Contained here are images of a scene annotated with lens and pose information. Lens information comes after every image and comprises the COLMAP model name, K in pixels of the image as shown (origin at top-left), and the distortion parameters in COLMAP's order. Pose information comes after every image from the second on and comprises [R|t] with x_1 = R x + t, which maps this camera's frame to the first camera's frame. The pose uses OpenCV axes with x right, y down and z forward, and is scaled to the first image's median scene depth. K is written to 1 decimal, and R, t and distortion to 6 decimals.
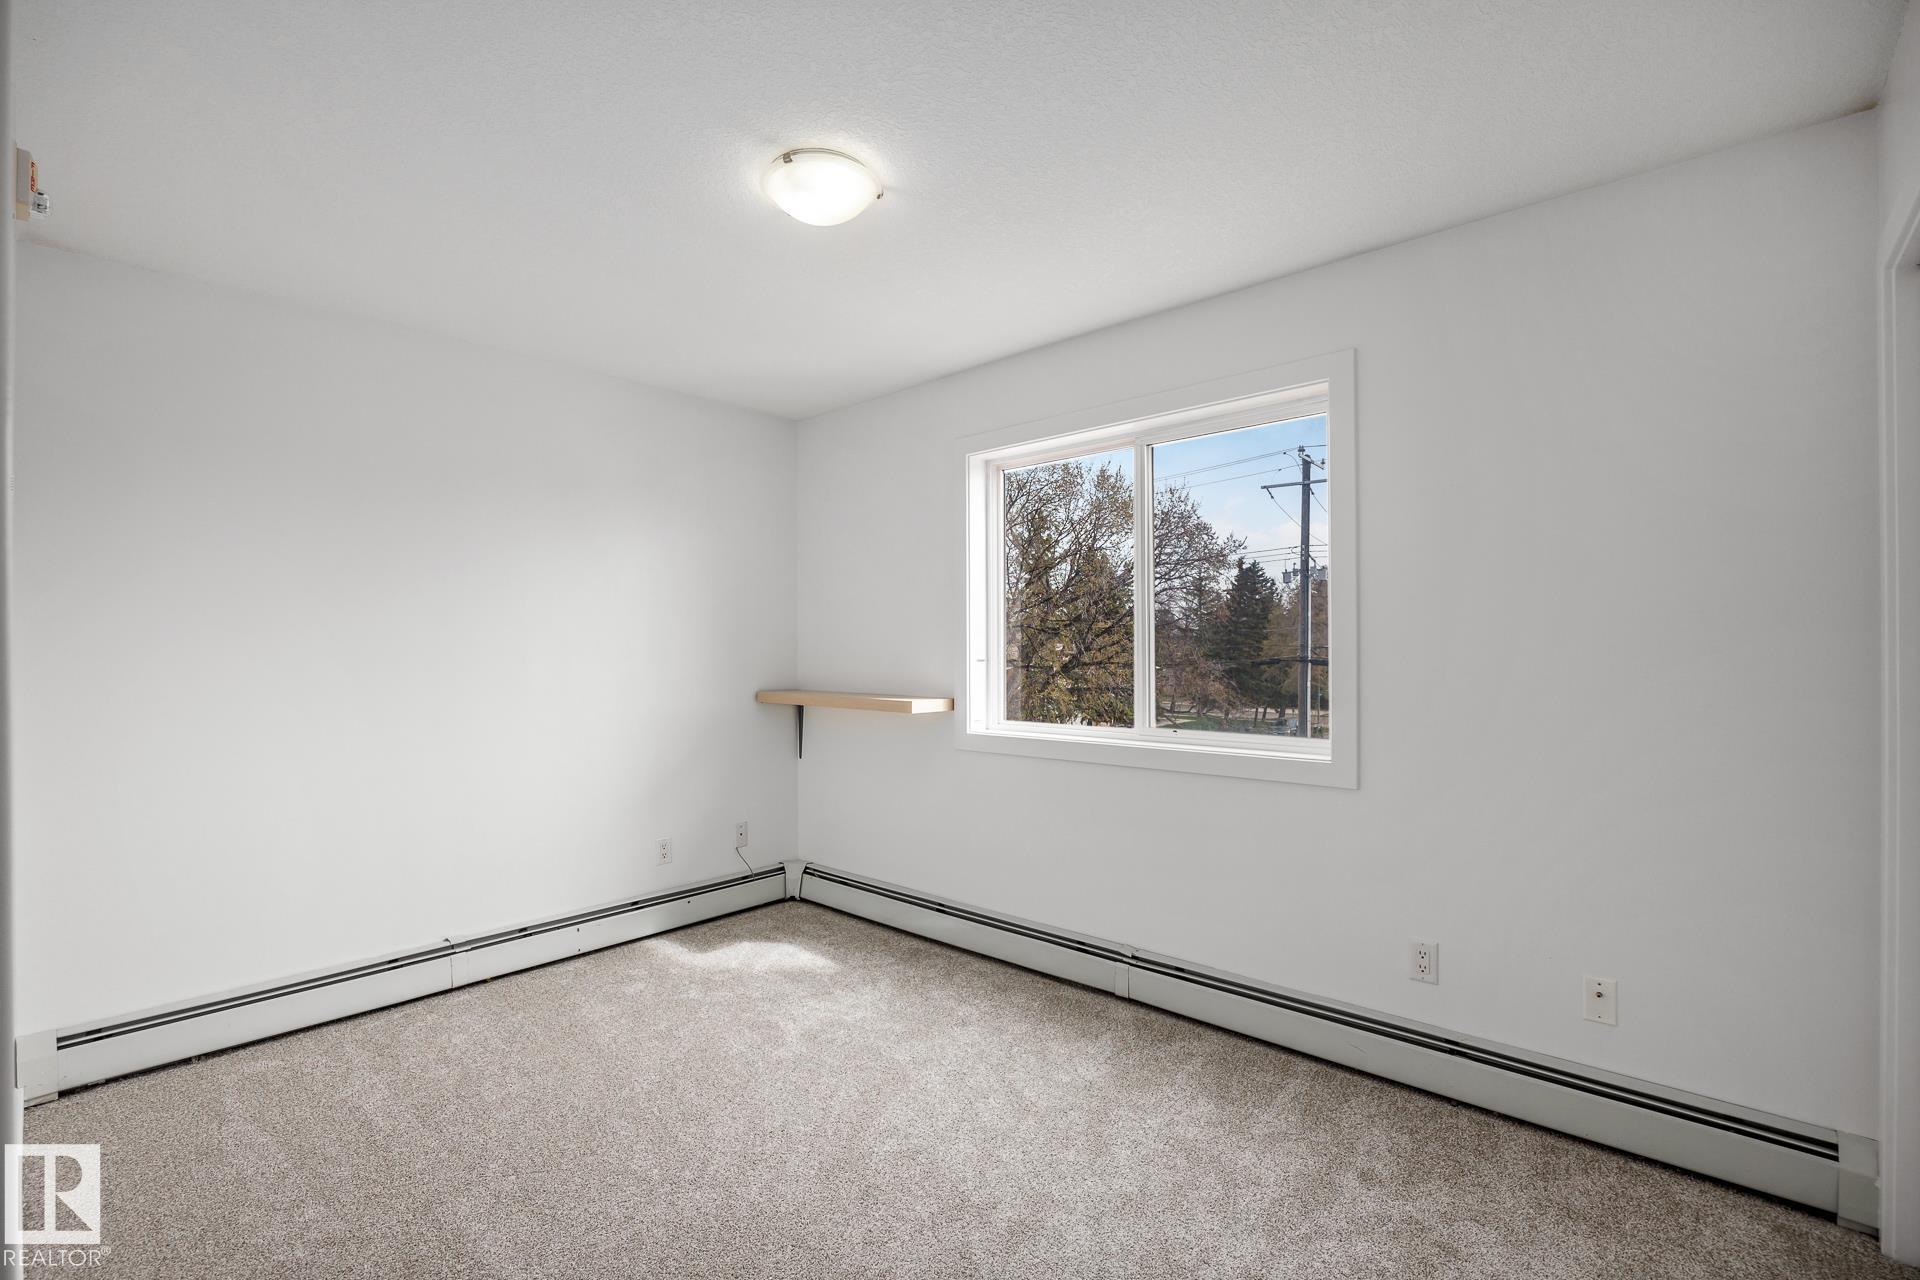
lens RADIAL K [[848.1, 0, 944.0], [0, 848.1, 648.0], [0, 0, 1]] dist [-0.003504, 0.000861]
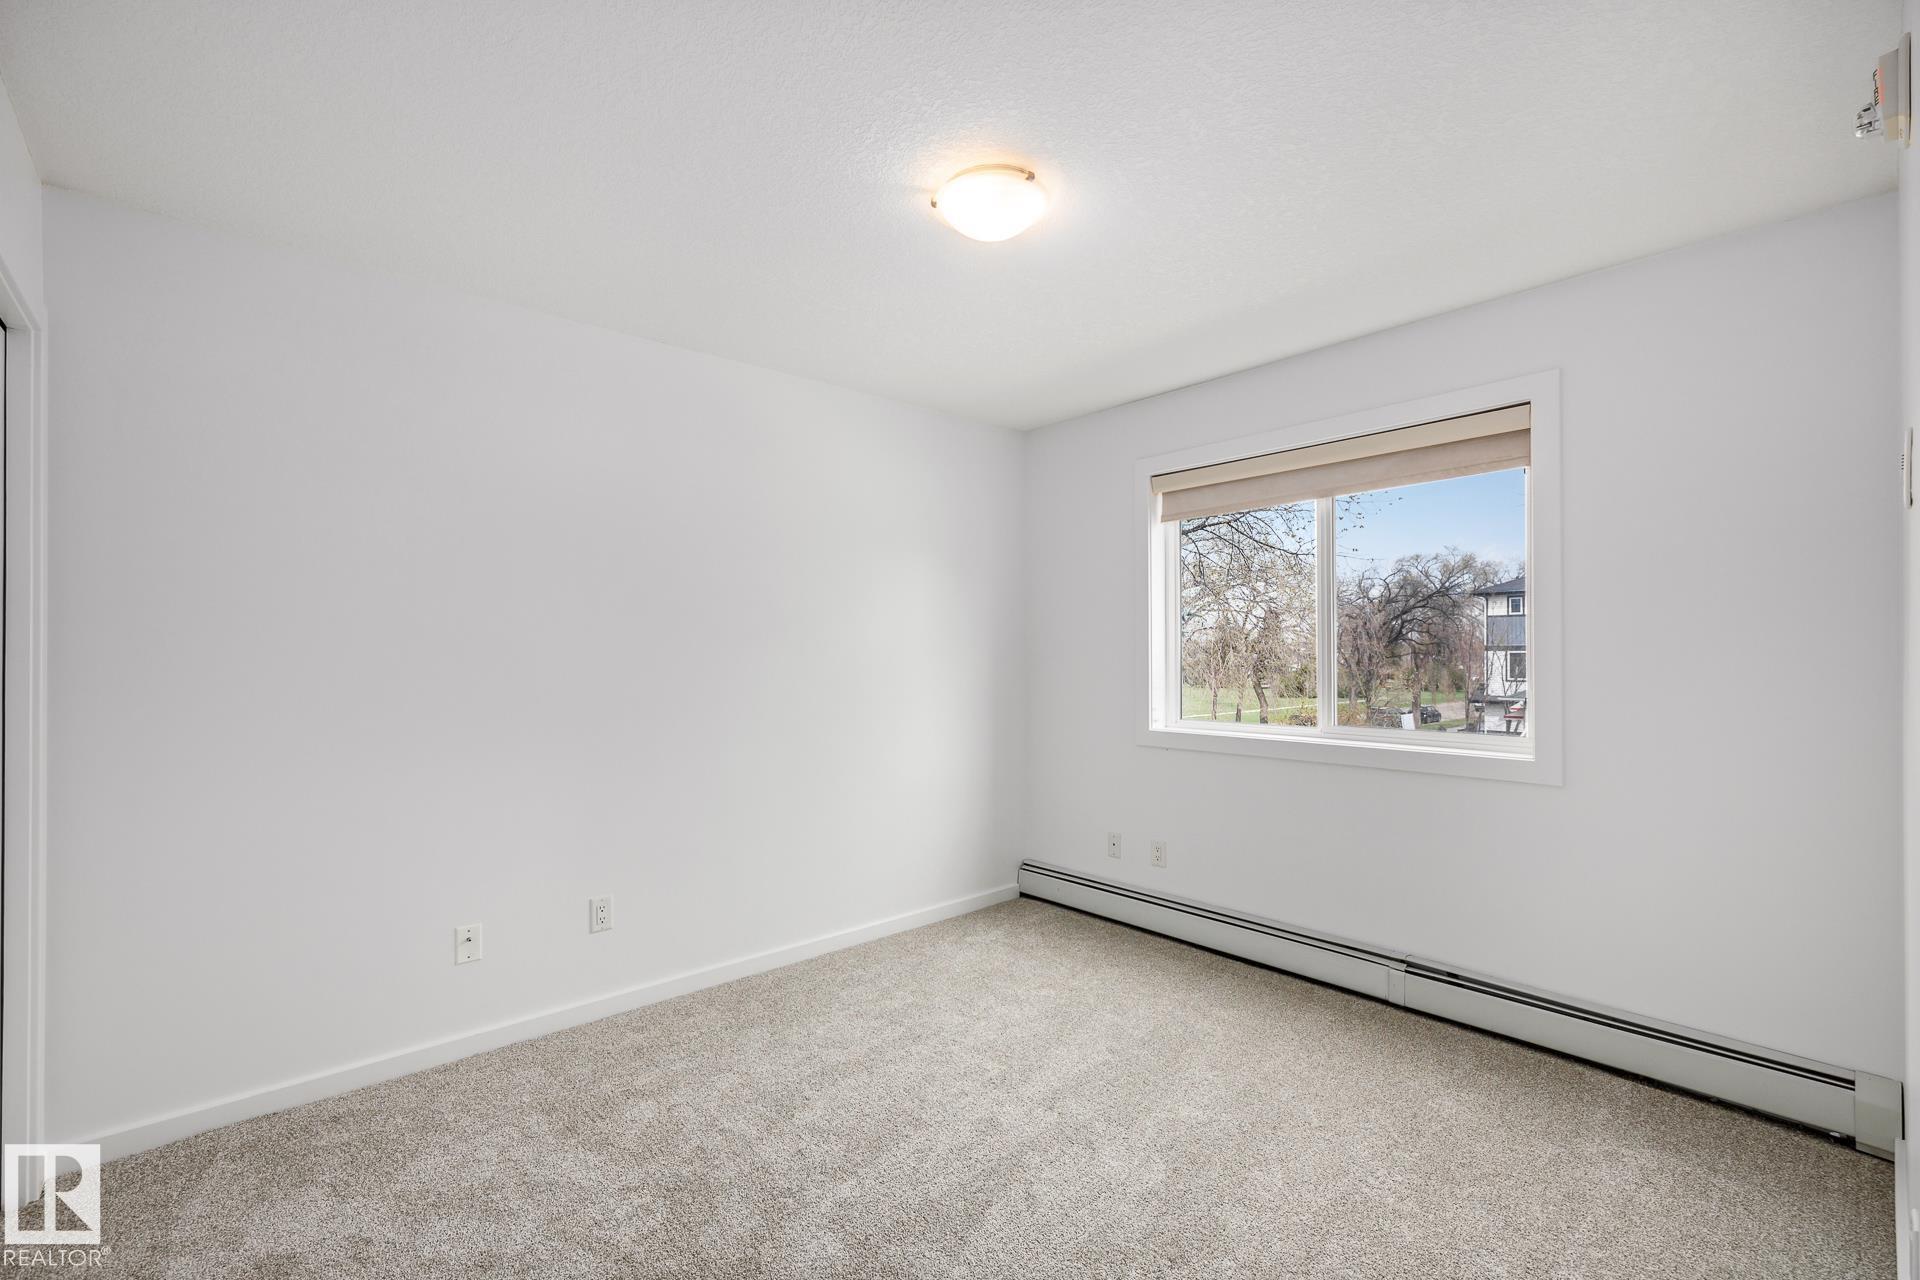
lens RADIAL K [[620.9, 0, 960.6], [0, 620.9, 649.3], [0, 0, 1]] dist [0.000029, 0.000049]
pose [[0.999585, 0.002095, 0.028746, -0.264661], [-0.001972, 0.999989, -0.004295, 0.000165], [-0.028755, 0.004236, 0.999578, 0.233777]]
